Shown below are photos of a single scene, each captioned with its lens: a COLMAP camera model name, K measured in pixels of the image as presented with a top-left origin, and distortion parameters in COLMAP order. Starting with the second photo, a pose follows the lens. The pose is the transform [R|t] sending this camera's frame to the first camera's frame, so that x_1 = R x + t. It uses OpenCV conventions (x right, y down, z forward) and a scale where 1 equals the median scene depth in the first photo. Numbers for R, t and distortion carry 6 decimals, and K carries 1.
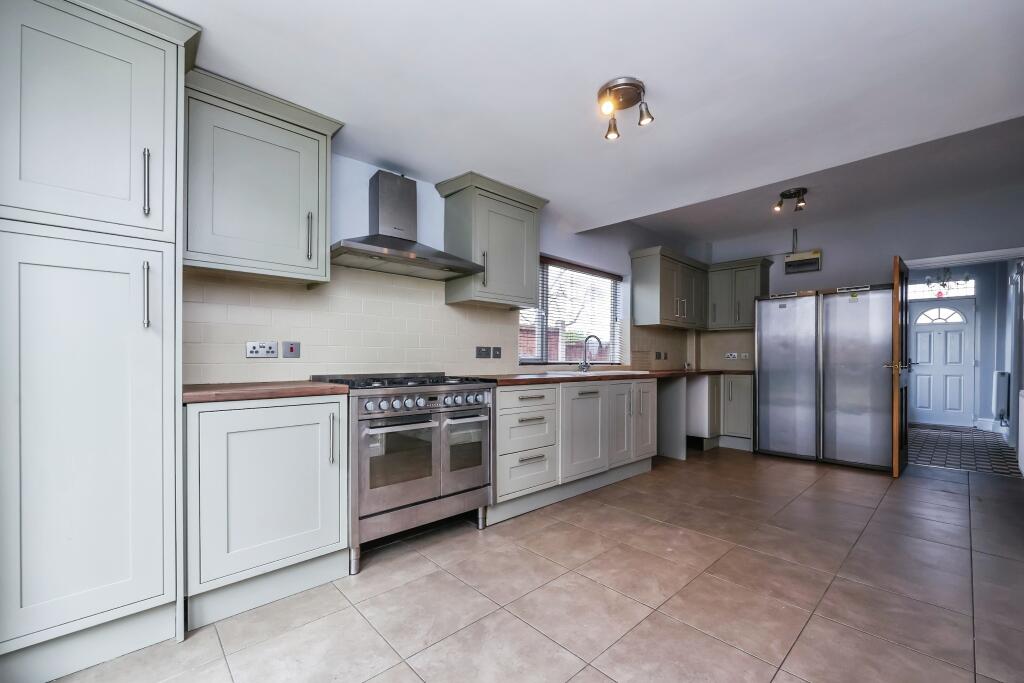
lens RADIAL K [[414.7, 0, 524.6], [0, 414.7, 361.0], [0, 0, 1]] dist [-0.000714, -0.000089]
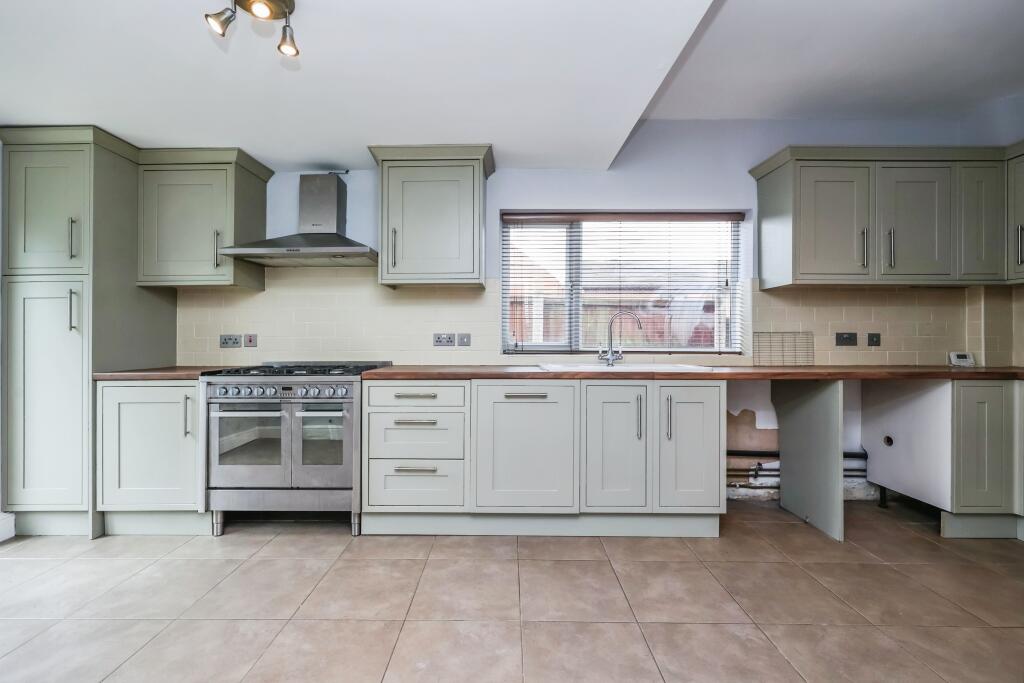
lens RADIAL K [[414.7, 0, 508.1], [0, 414.7, 341.6], [0, 0, 1]] dist [-0.000714, -0.000089]
pose [[0.719877, -0.002969, -0.694095, 0.784149], [0.001941, 0.999996, -0.002264, -0.018686], [0.694098, 0.000283, 0.719880, 0.586554]]
